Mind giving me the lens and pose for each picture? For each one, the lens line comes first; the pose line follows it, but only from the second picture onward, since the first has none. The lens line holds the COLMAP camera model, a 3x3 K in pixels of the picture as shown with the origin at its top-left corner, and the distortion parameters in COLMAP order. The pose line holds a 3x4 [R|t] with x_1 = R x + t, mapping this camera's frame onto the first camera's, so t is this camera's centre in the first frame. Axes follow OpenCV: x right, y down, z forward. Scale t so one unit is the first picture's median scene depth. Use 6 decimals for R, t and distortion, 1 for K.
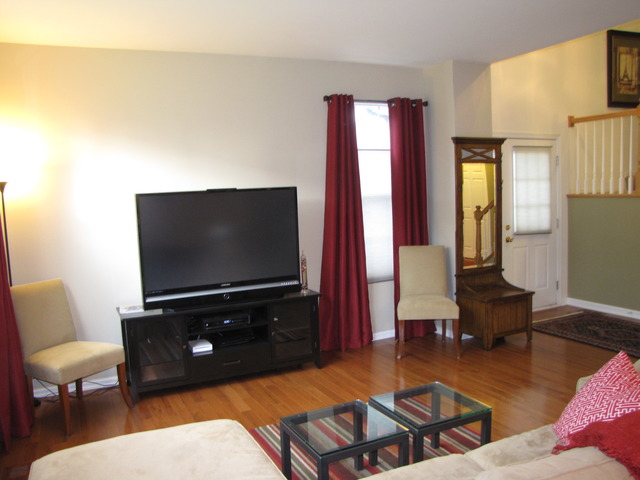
lens RADIAL K [[547.0, 0, 320.0], [0, 547.0, 240.0], [0, 0, 1]] dist [-0.192136, 0.192650]
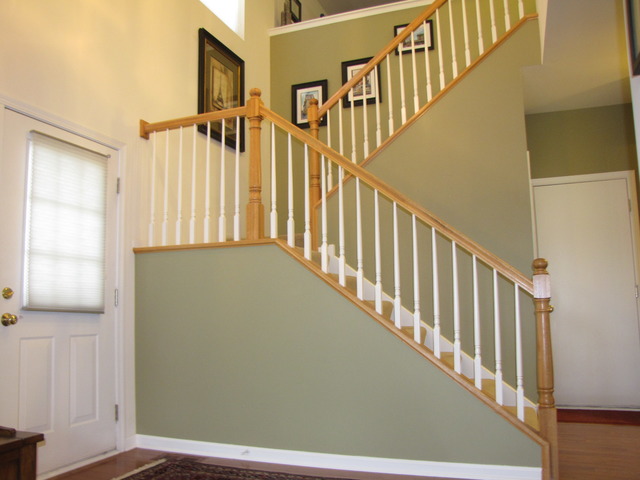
lens RADIAL K [[547.0, 0, 320.0], [0, 547.0, 240.0], [0, 0, 1]] dist [-0.192136, 0.192650]
pose [[0.730989, 0.101570, 0.674788, 0.230073], [0.061966, 0.974895, -0.213869, 0.043008], [-0.679570, 0.198149, 0.706344, 0.466767]]
